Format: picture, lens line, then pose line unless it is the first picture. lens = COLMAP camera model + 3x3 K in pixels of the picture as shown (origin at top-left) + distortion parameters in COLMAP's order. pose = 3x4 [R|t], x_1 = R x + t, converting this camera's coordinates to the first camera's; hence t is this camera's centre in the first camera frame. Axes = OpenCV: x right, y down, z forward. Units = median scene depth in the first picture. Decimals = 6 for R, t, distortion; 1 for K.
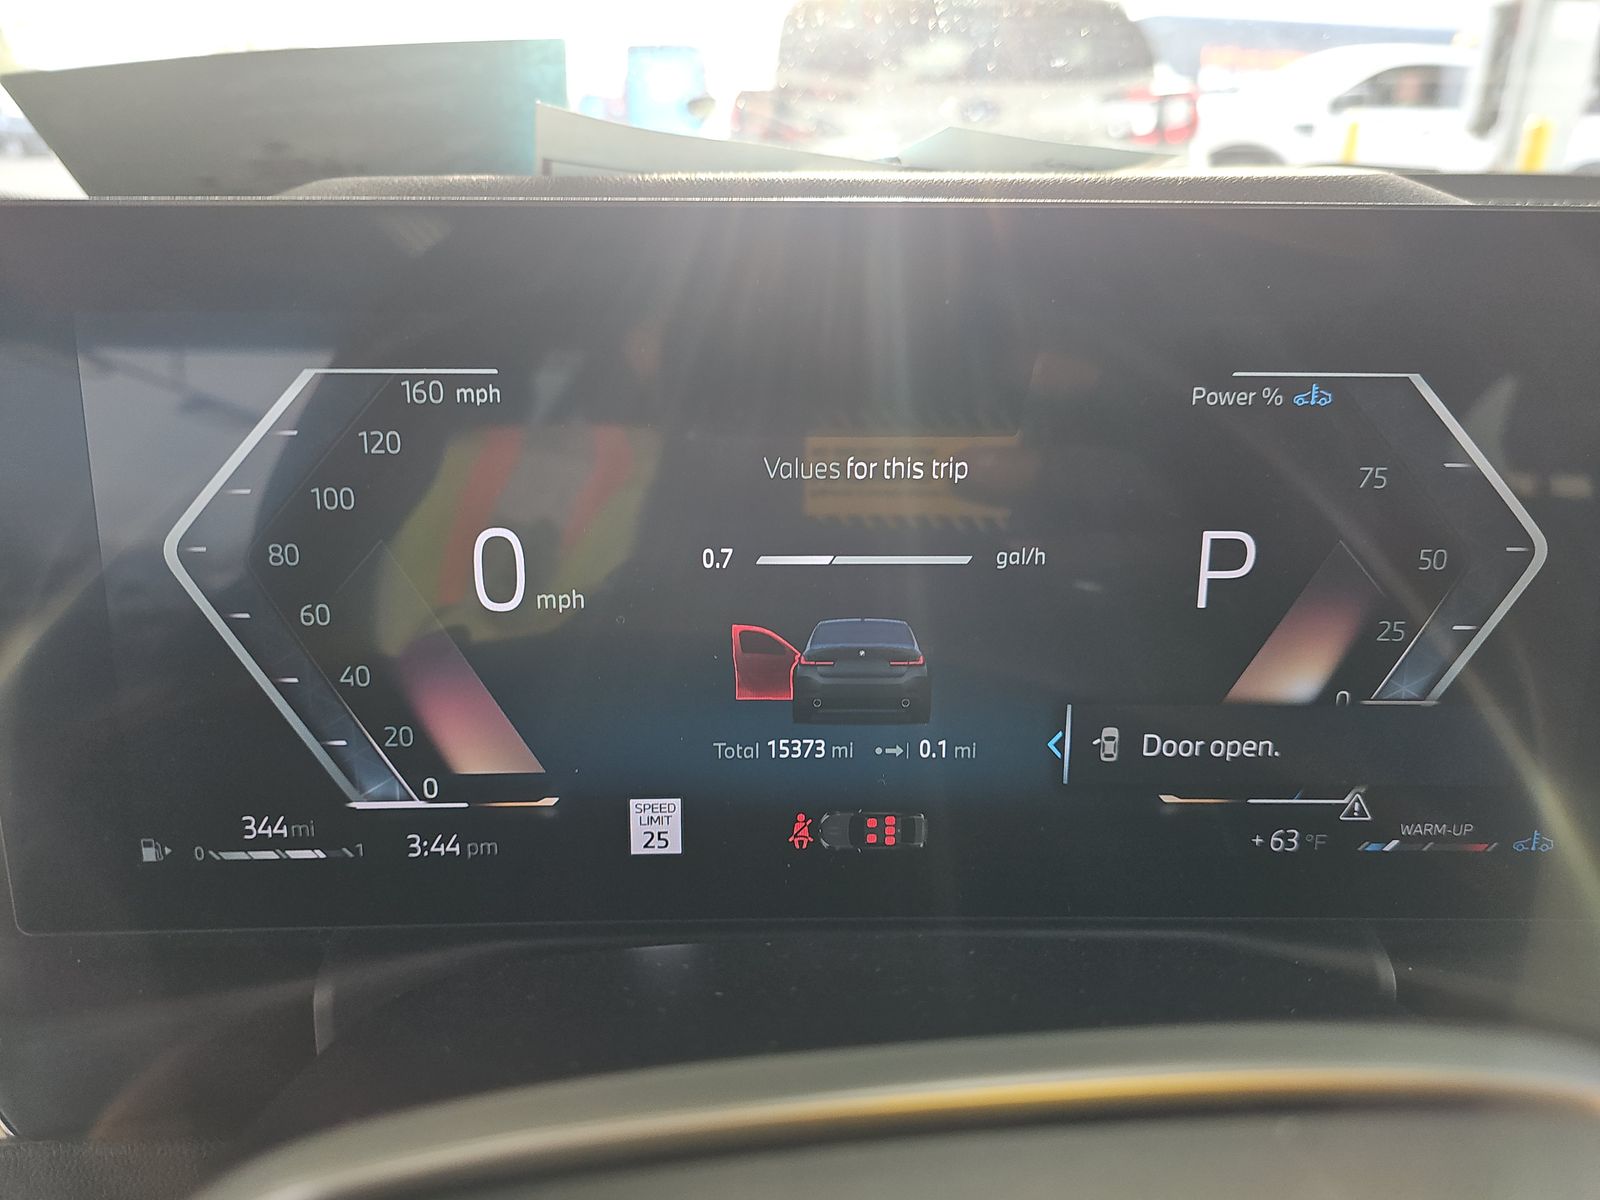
lens RADIAL K [[1138.8, 0, 805.0], [0, 1138.8, 603.3], [0, 0, 1]] dist [-0.004926, -0.016123]
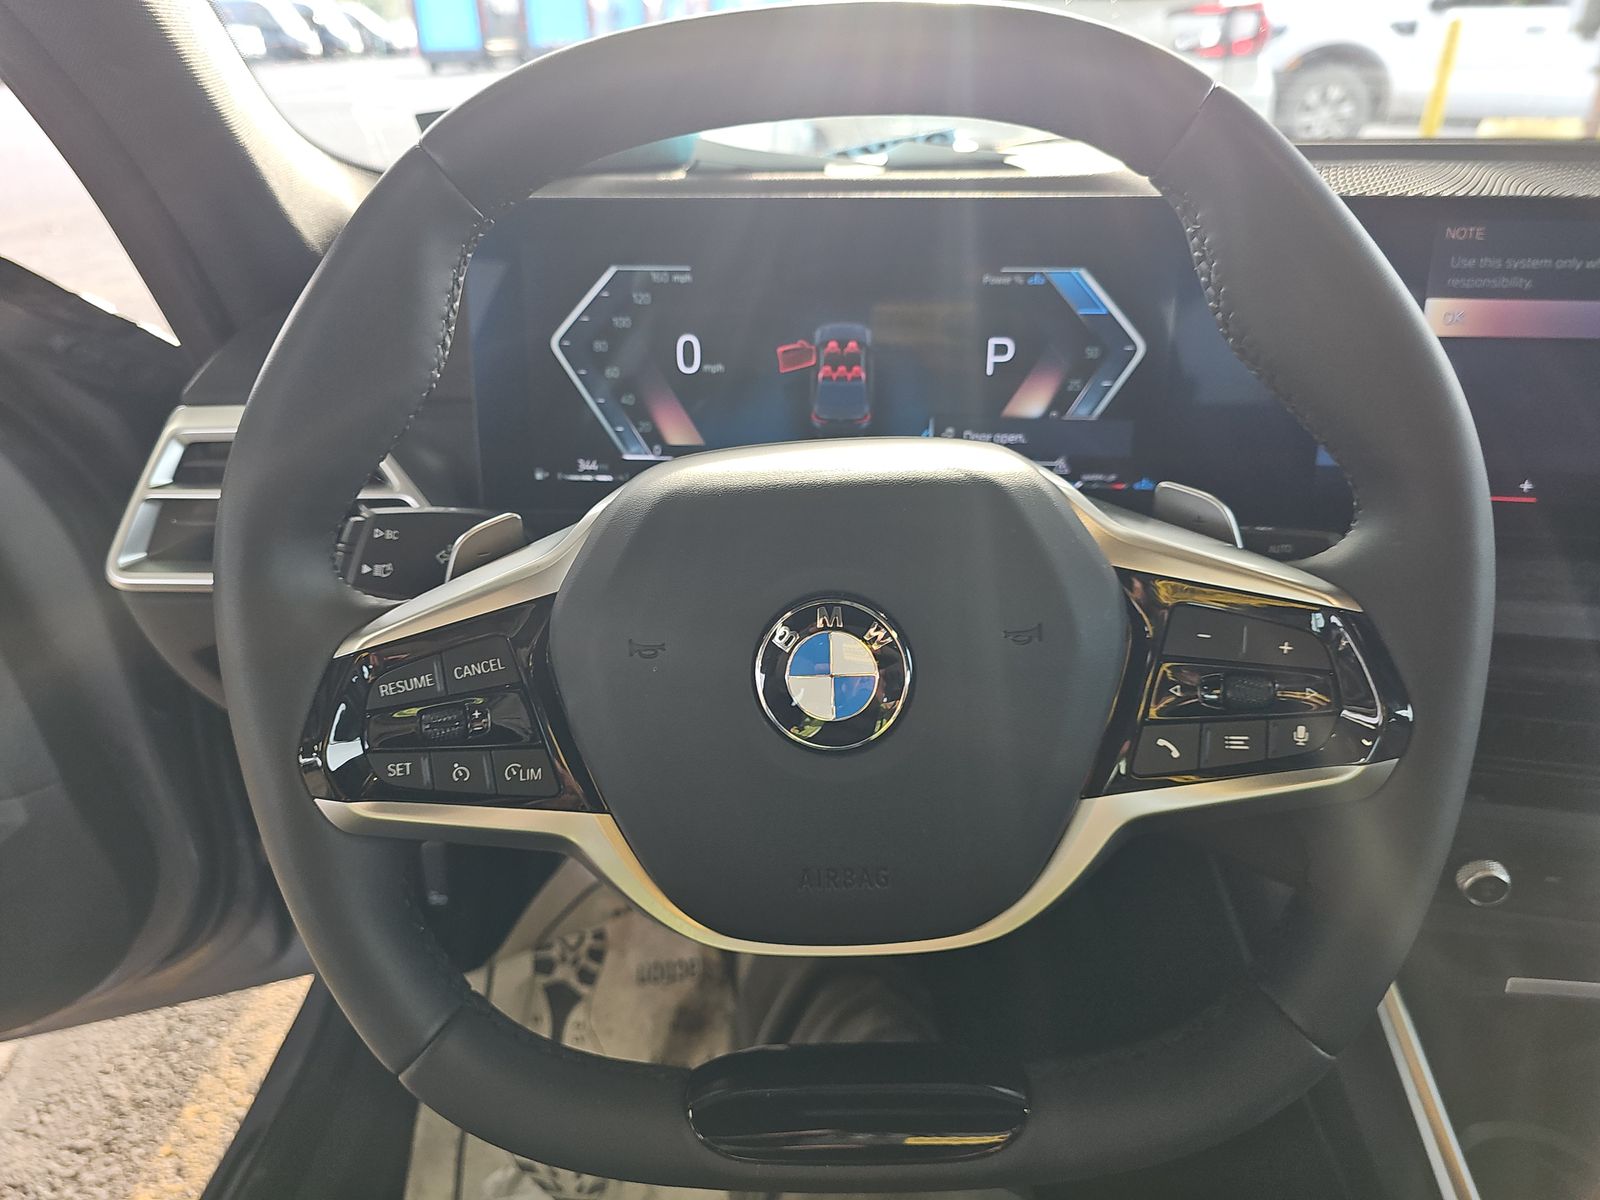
lens RADIAL K [[1138.8, 0, 793.4], [0, 1138.8, 597.4], [0, 0, 1]] dist [-0.004926, -0.016123]
pose [[0.997143, 0.021035, -0.072553, 0.128278], [-0.016014, 0.997481, 0.069098, 0.301192], [0.073824, -0.067739, 0.994968, -1.342753]]
